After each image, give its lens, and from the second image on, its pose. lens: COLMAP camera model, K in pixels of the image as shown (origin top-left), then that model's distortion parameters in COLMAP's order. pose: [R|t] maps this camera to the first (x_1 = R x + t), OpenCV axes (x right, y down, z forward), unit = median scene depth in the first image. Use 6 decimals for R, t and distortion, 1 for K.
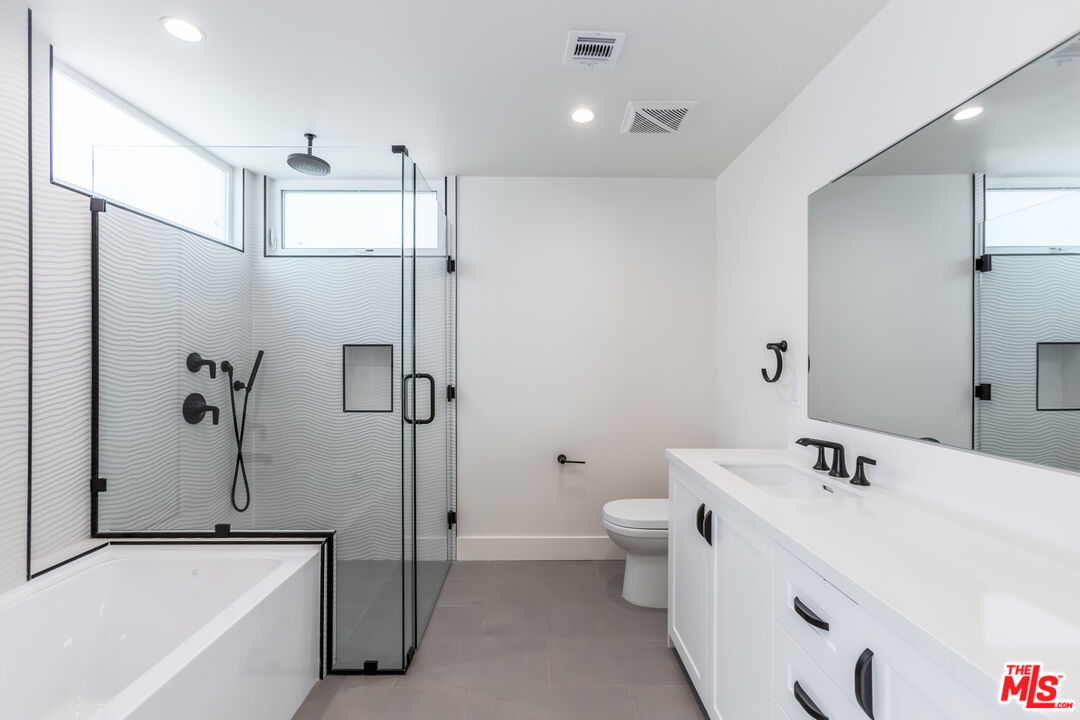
lens RADIAL K [[479.6, 0, 543.7], [0, 479.6, 363.6], [0, 0, 1]] dist [-0.002229, 0.004063]
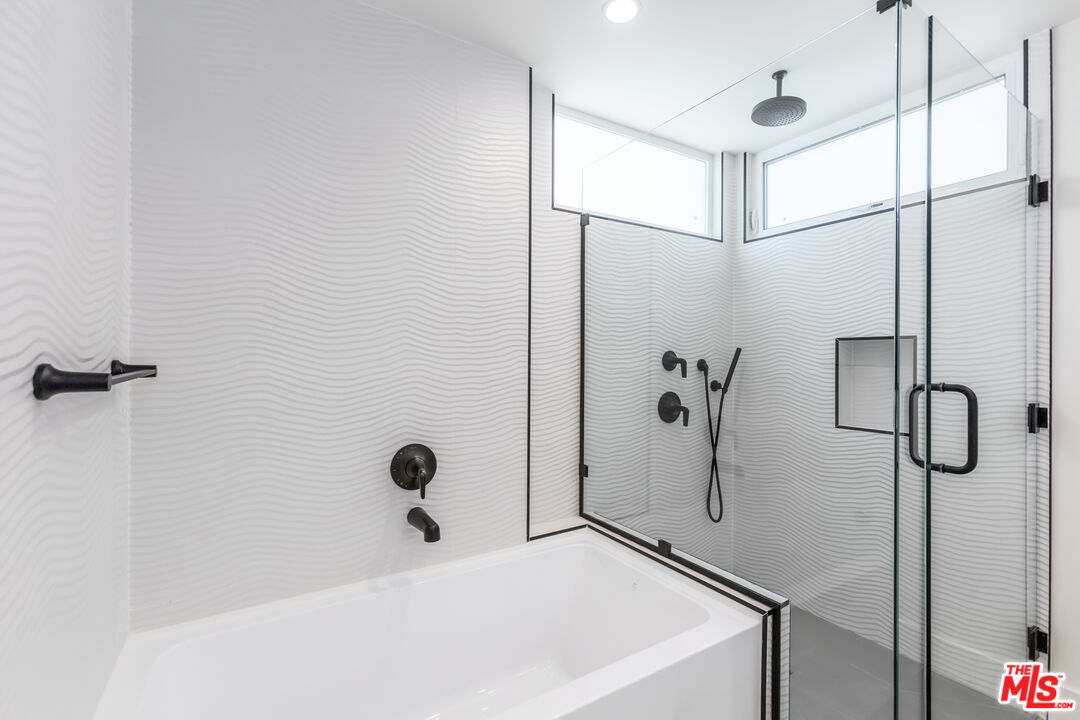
lens RADIAL K [[479.6, 0, 547.1], [0, 479.6, 357.3], [0, 0, 1]] dist [-0.002229, 0.004063]
pose [[0.522558, 0.000931, -0.852603, -0.014820], [-0.007838, 0.999962, -0.003712, -0.003782], [0.852568, 0.008622, 0.522546, 0.264449]]
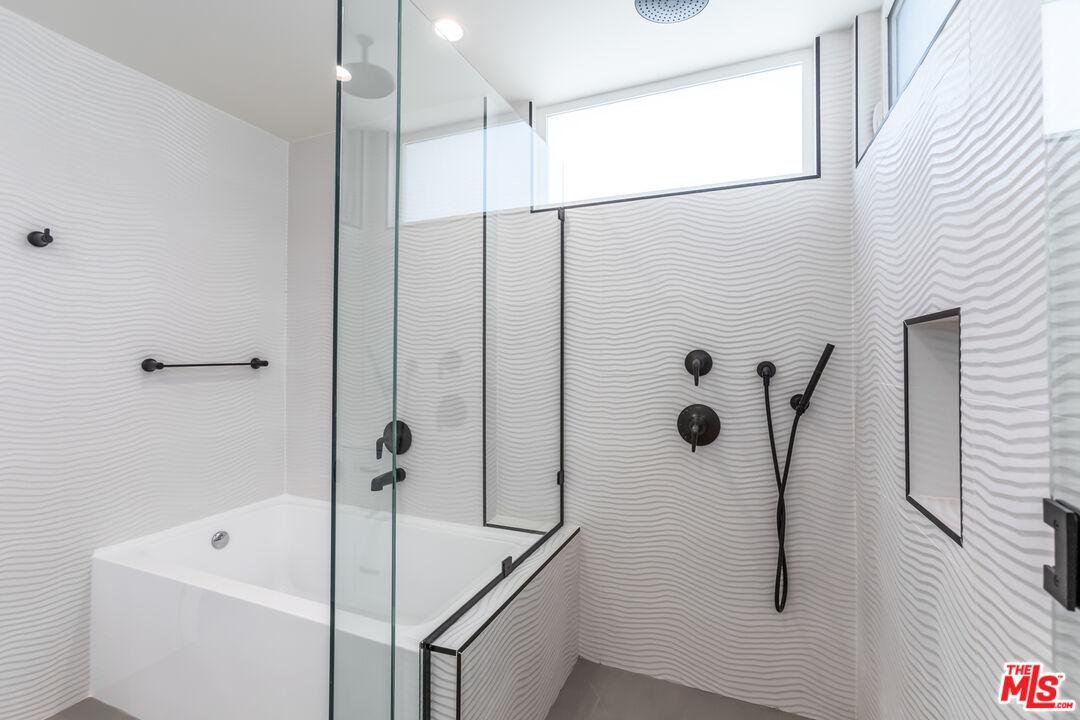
lens RADIAL K [[479.6, 0, 548.8], [0, 479.6, 356.2], [0, 0, 1]] dist [-0.002229, 0.004063]
pose [[-0.377407, -0.009189, -0.926002, 0.051492], [-0.013392, 0.999900, -0.004465, -0.006612], [0.925951, 0.010716, -0.377492, 1.064692]]
